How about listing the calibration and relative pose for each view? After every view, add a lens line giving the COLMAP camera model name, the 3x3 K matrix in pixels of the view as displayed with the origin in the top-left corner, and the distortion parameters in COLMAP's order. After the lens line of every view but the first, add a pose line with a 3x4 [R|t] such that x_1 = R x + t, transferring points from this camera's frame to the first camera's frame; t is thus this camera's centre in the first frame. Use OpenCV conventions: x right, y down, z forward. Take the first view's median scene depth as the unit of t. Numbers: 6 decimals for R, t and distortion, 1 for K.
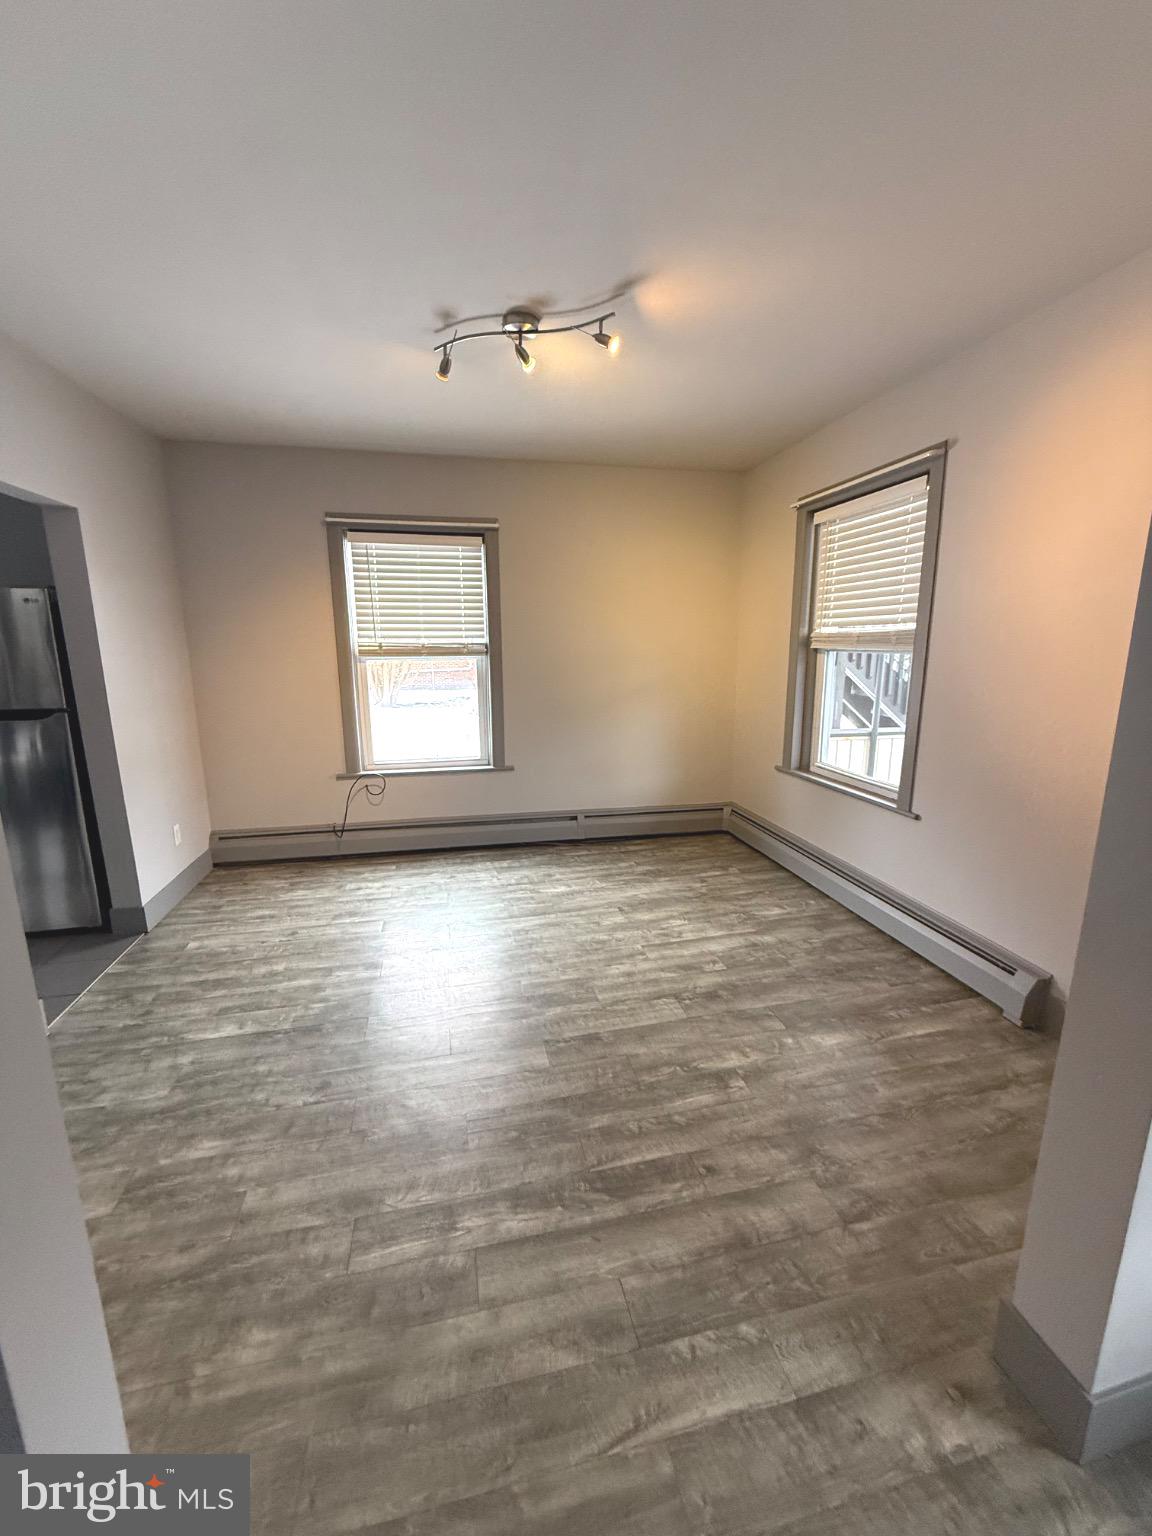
lens RADIAL K [[611.8, 0, 575.2], [0, 611.8, 766.3], [0, 0, 1]] dist [0.003078, 0.000241]
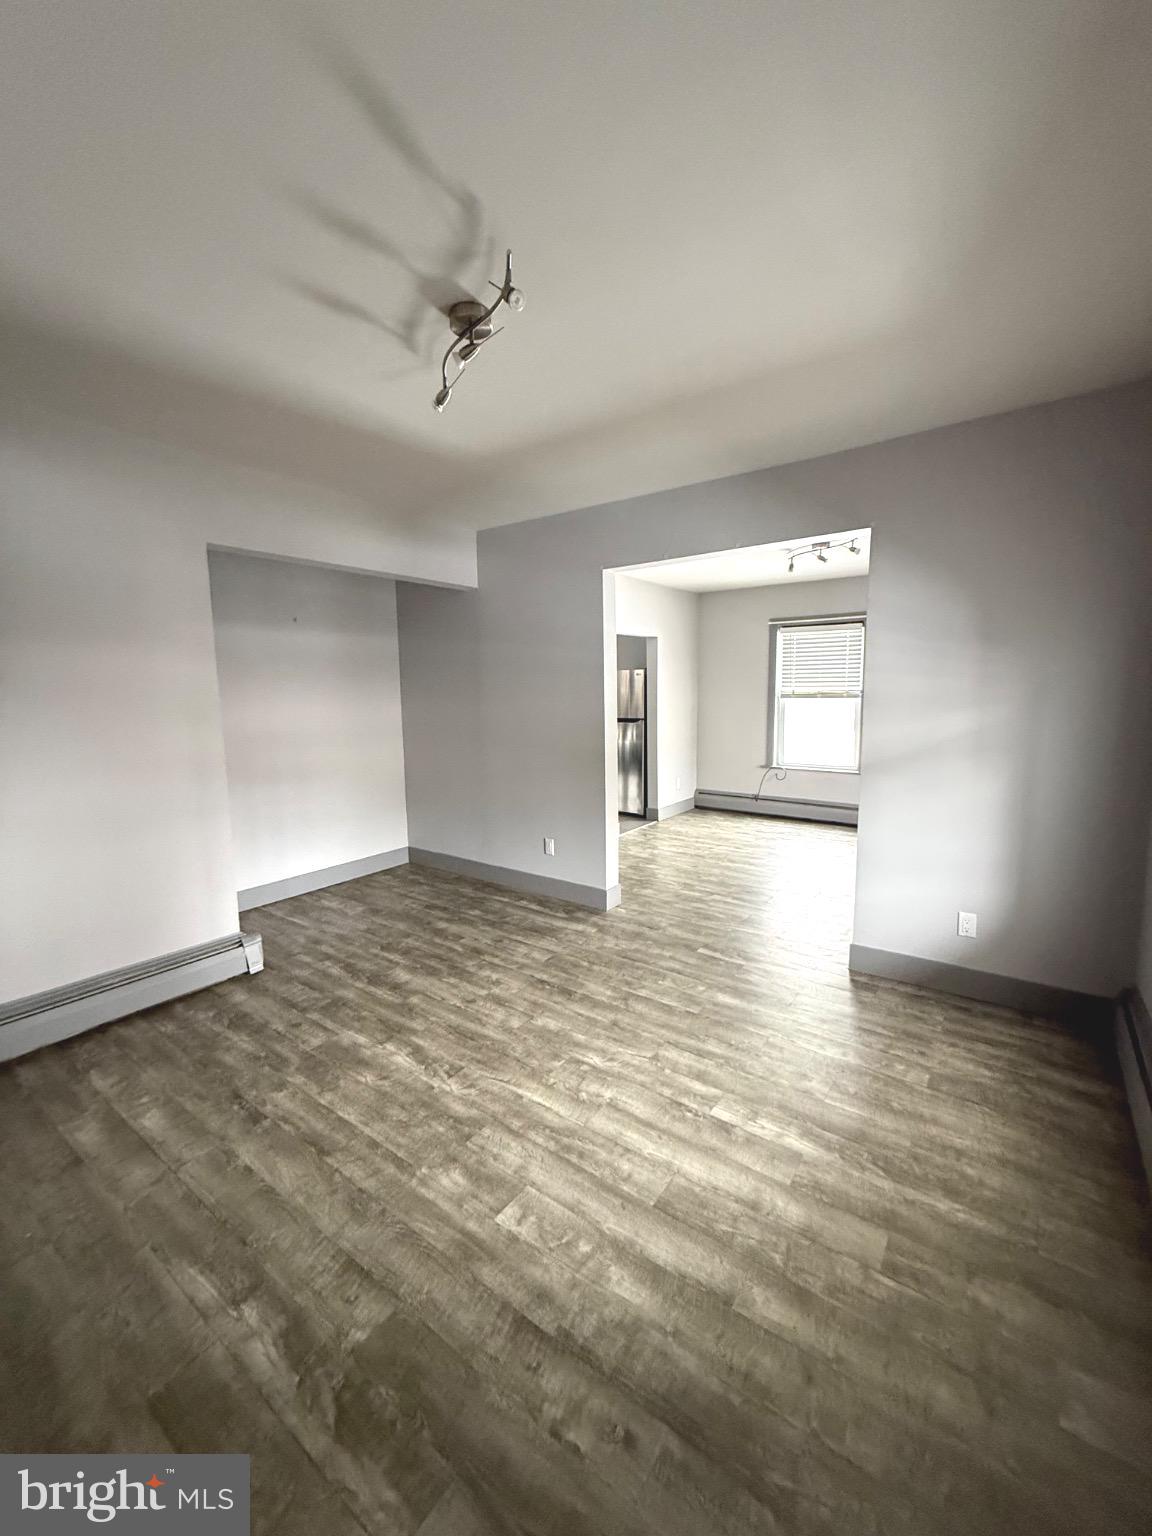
lens RADIAL K [[611.8, 0, 573.8], [0, 611.8, 767.8], [0, 0, 1]] dist [0.003078, 0.000241]
pose [[0.663087, 0.089921, -0.743122, 0.750049], [-0.140324, 0.990091, -0.005405, 0.140597], [0.735272, 0.107862, 0.669134, -0.749401]]
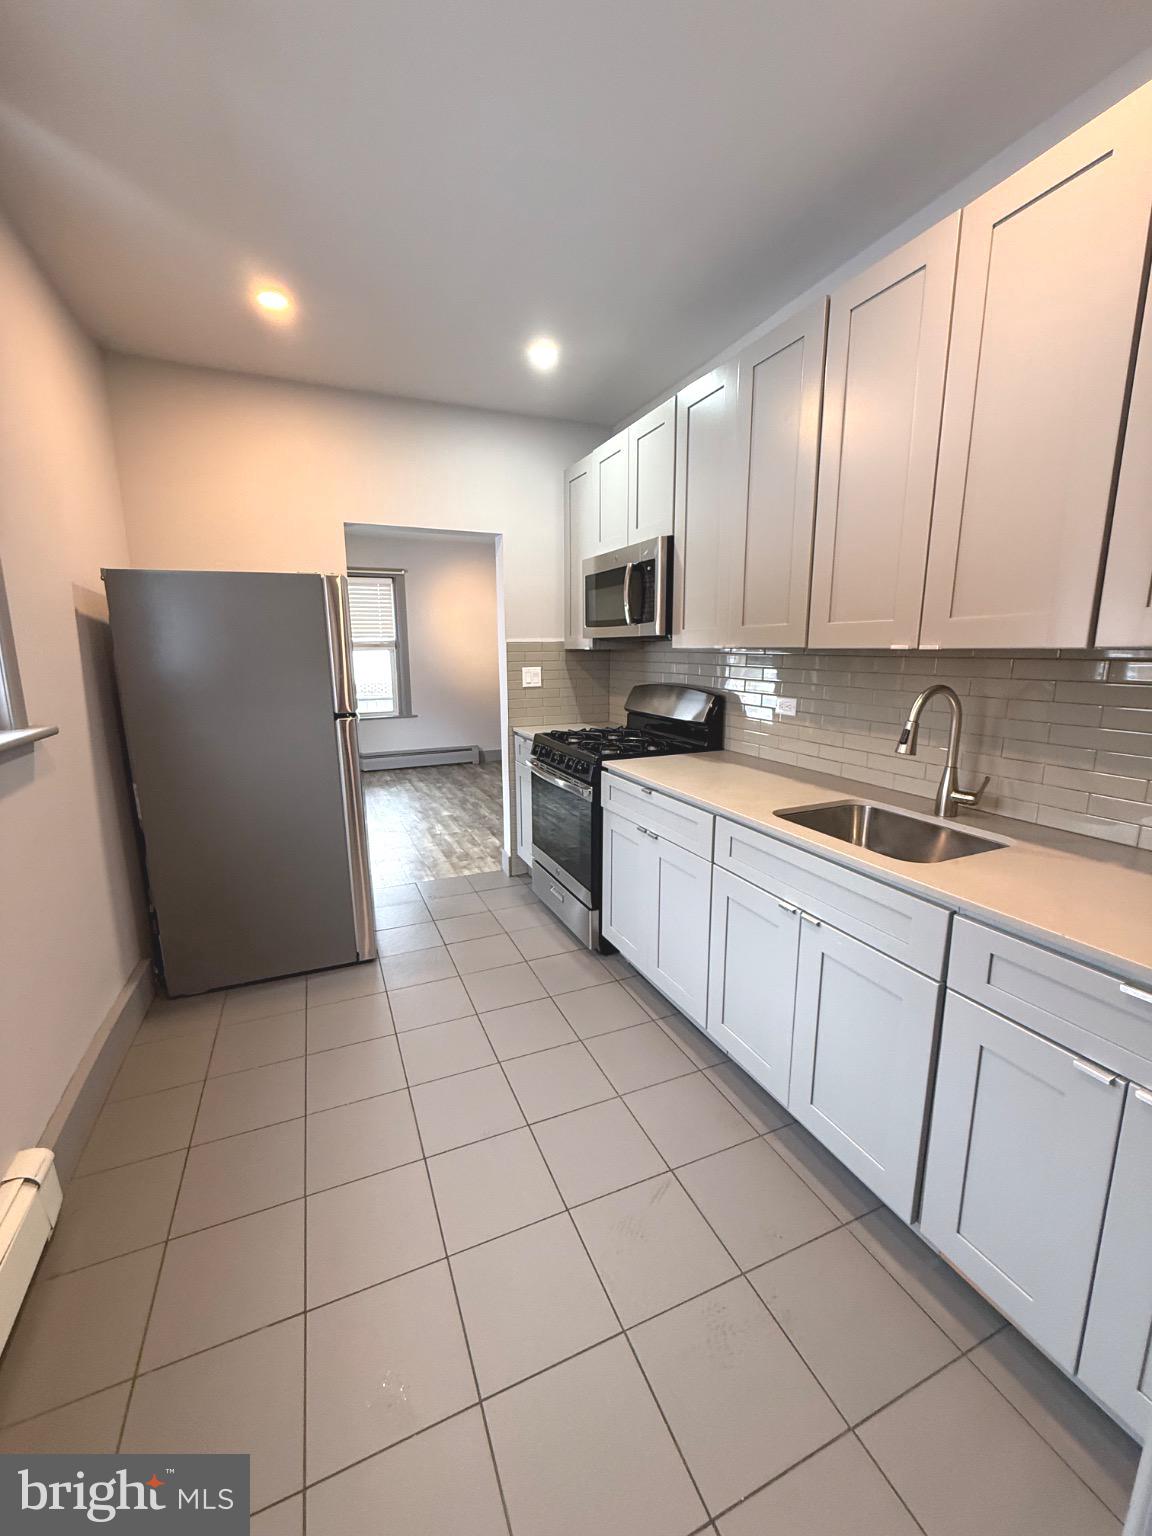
lens RADIAL K [[611.8, 0, 574.2], [0, 611.8, 769.7], [0, 0, 1]] dist [0.003078, 0.000241]
pose [[-0.193030, -0.177642, 0.964978, -1.897433], [0.207305, 0.953890, 0.217069, -0.108920], [-0.959043, 0.241946, -0.147304, 0.774536]]
